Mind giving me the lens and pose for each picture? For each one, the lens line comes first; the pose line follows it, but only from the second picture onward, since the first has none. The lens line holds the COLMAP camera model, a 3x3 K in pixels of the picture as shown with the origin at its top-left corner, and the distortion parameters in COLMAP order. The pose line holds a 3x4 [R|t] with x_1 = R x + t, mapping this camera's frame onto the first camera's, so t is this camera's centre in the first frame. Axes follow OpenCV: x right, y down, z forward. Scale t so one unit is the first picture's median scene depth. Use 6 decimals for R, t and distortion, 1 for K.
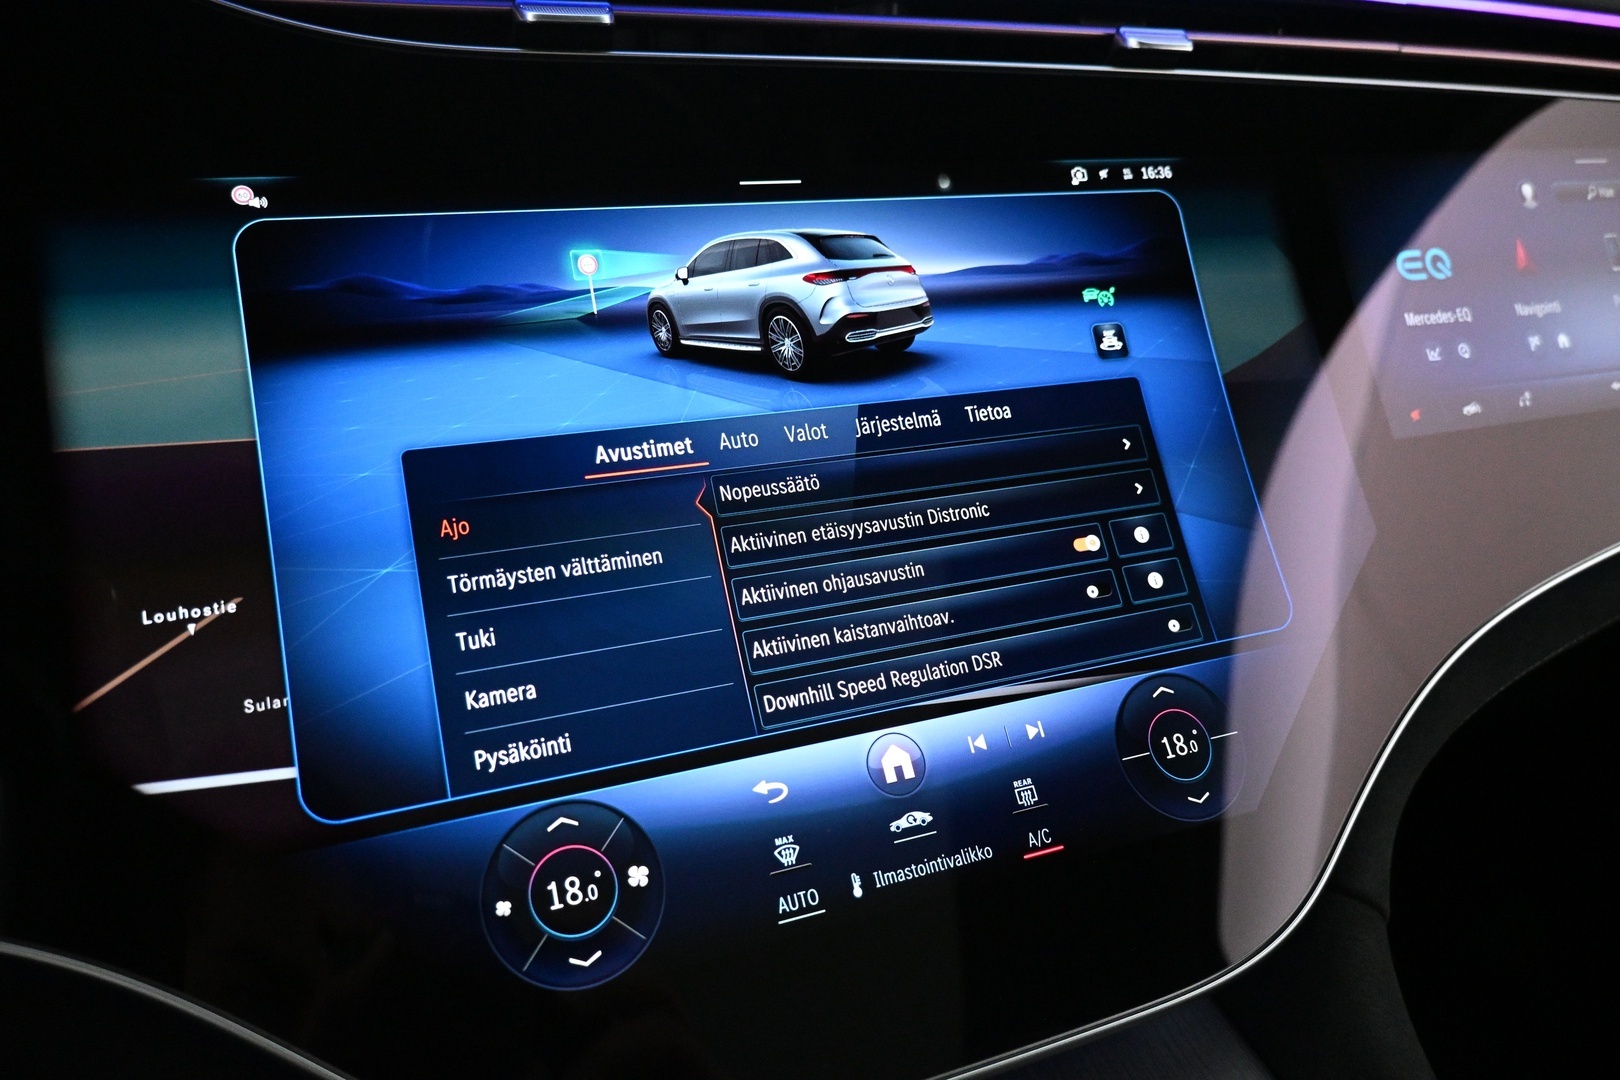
lens RADIAL K [[1131.7, 0, 810.0], [0, 1131.7, 540.0], [0, 0, 1]] dist [0.002110, 0.001565]
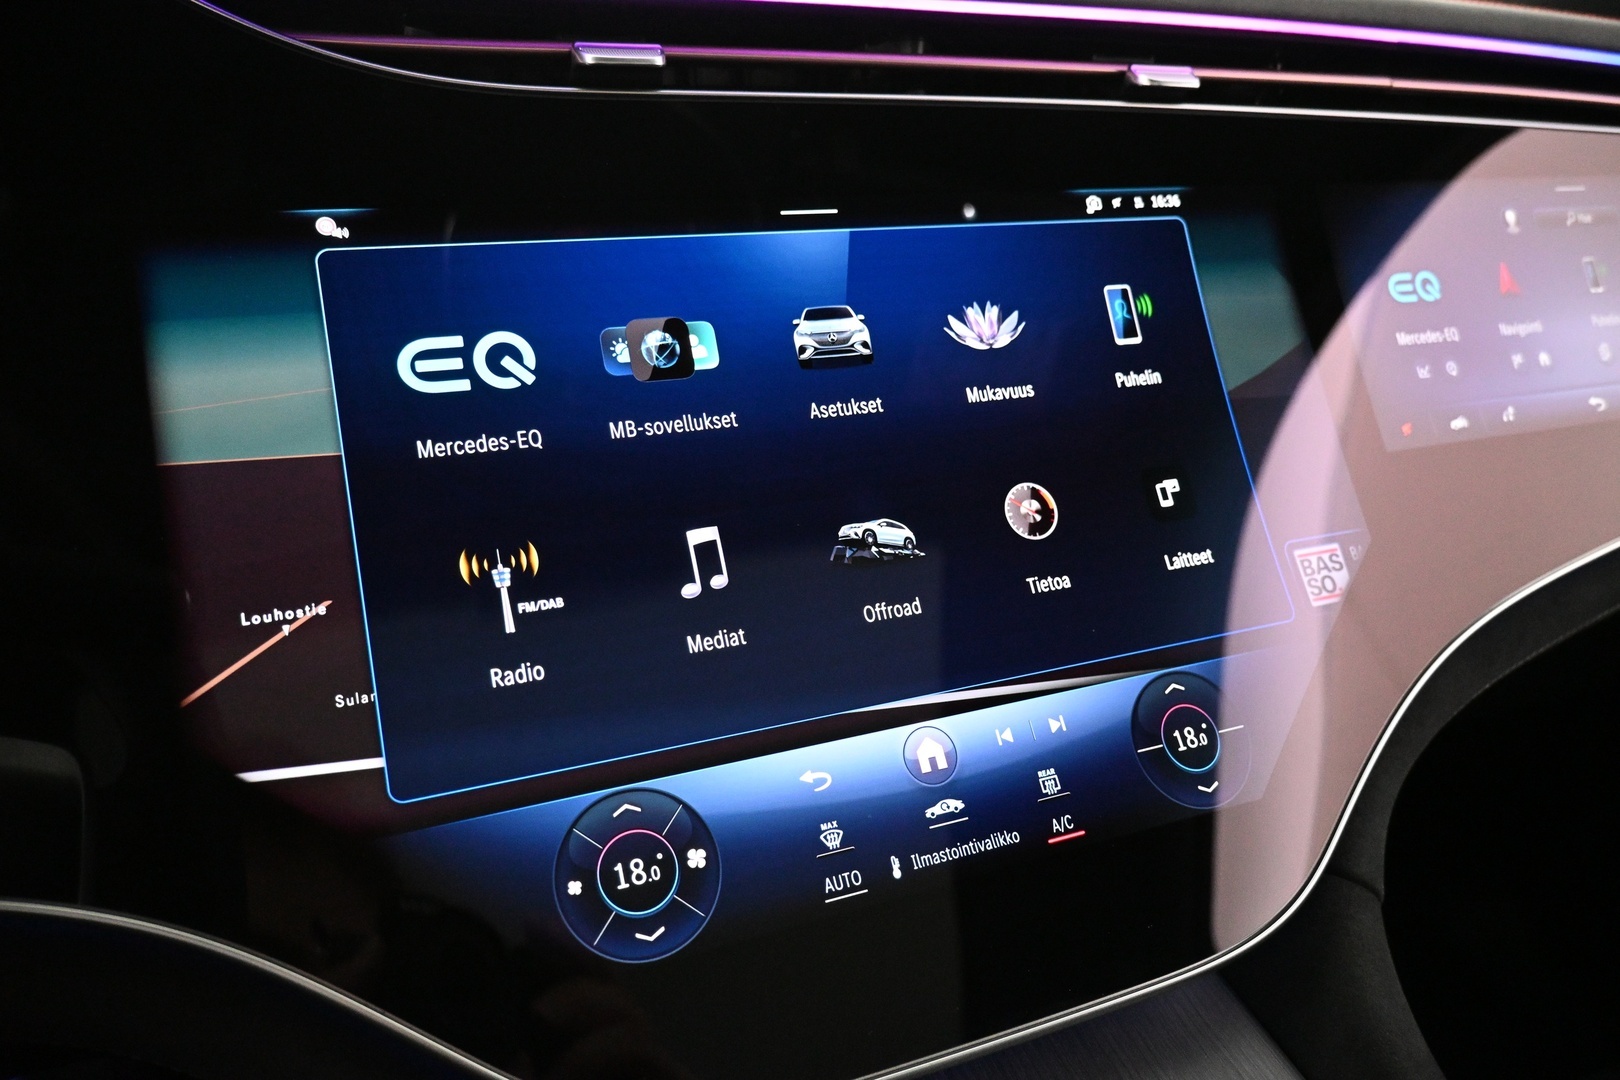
lens RADIAL K [[1131.7, 0, 810.0], [0, 1131.7, 540.0], [0, 0, 1]] dist [0.002110, 0.001565]
pose [[0.999919, 0.001117, 0.012641, -0.047832], [-0.001102, 0.999999, -0.001180, -0.005070], [-0.012642, 0.001166, 0.999919, -0.069323]]
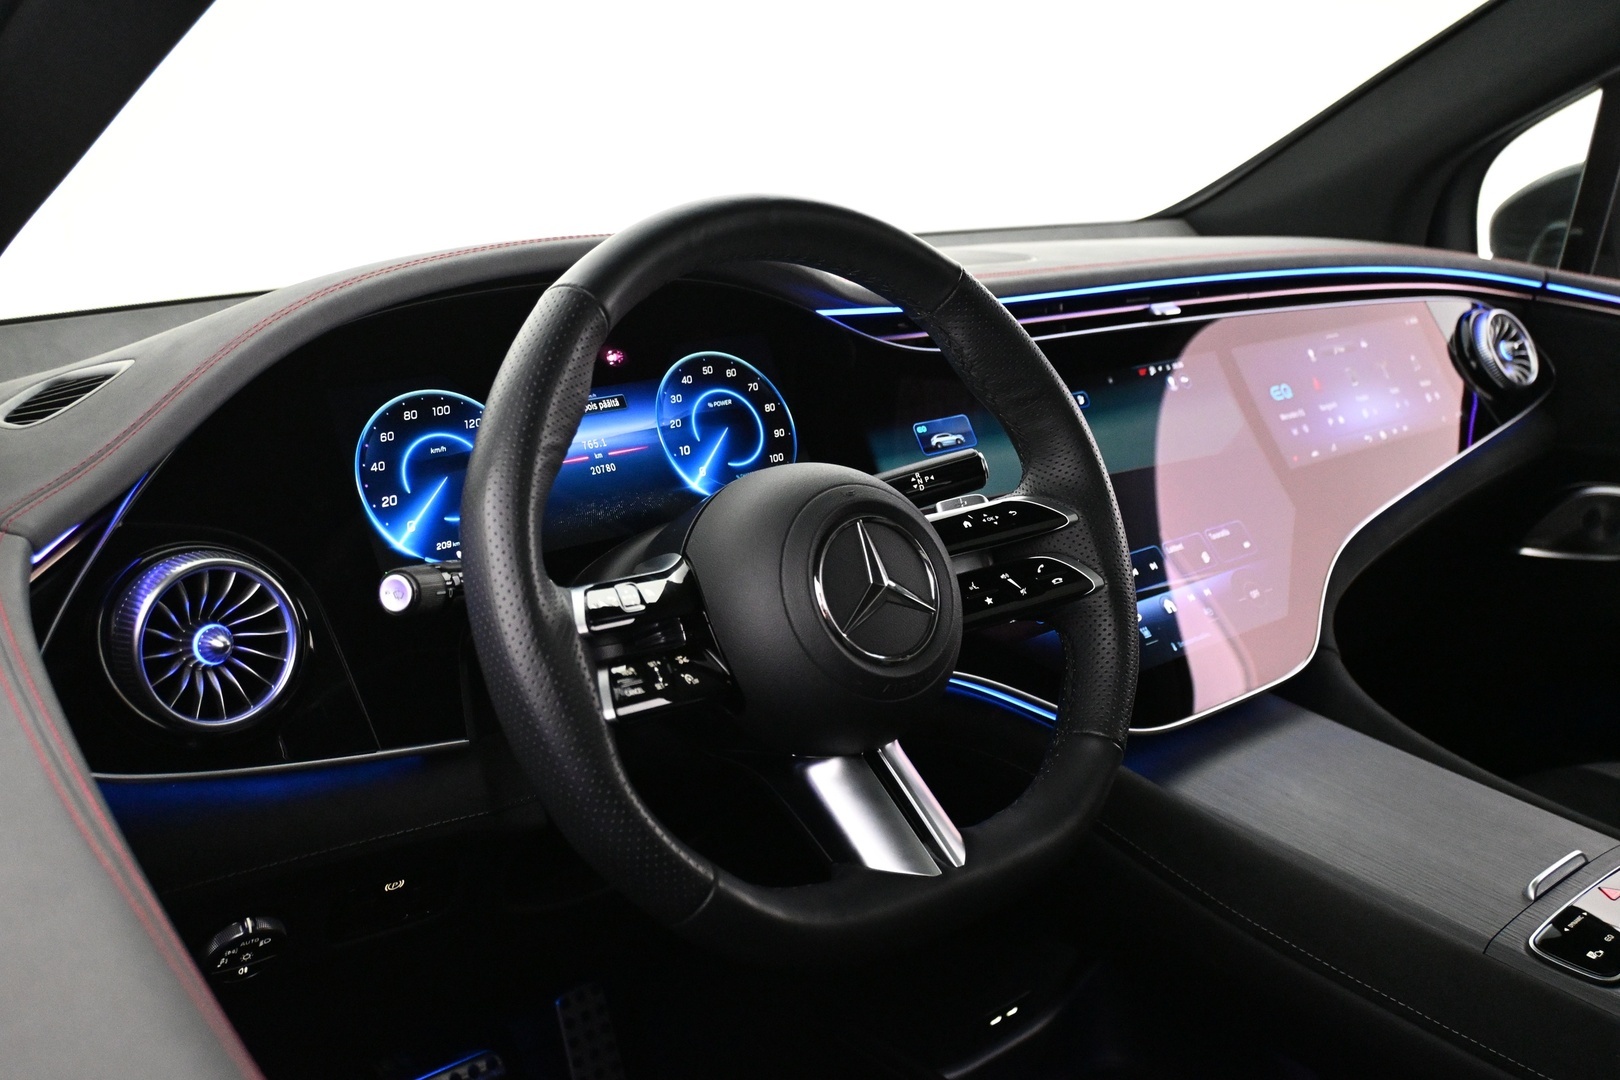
lens RADIAL K [[1536.3, 0, 810.0], [0, 1536.3, 540.0], [0, 0, 1]] dist [0.072215, 0.002182]
pose [[0.944502, -0.123674, 0.304336, -1.579809], [0.169456, 0.977079, -0.128848, 0.332755], [-0.281425, 0.173269, 0.943810, -1.894615]]
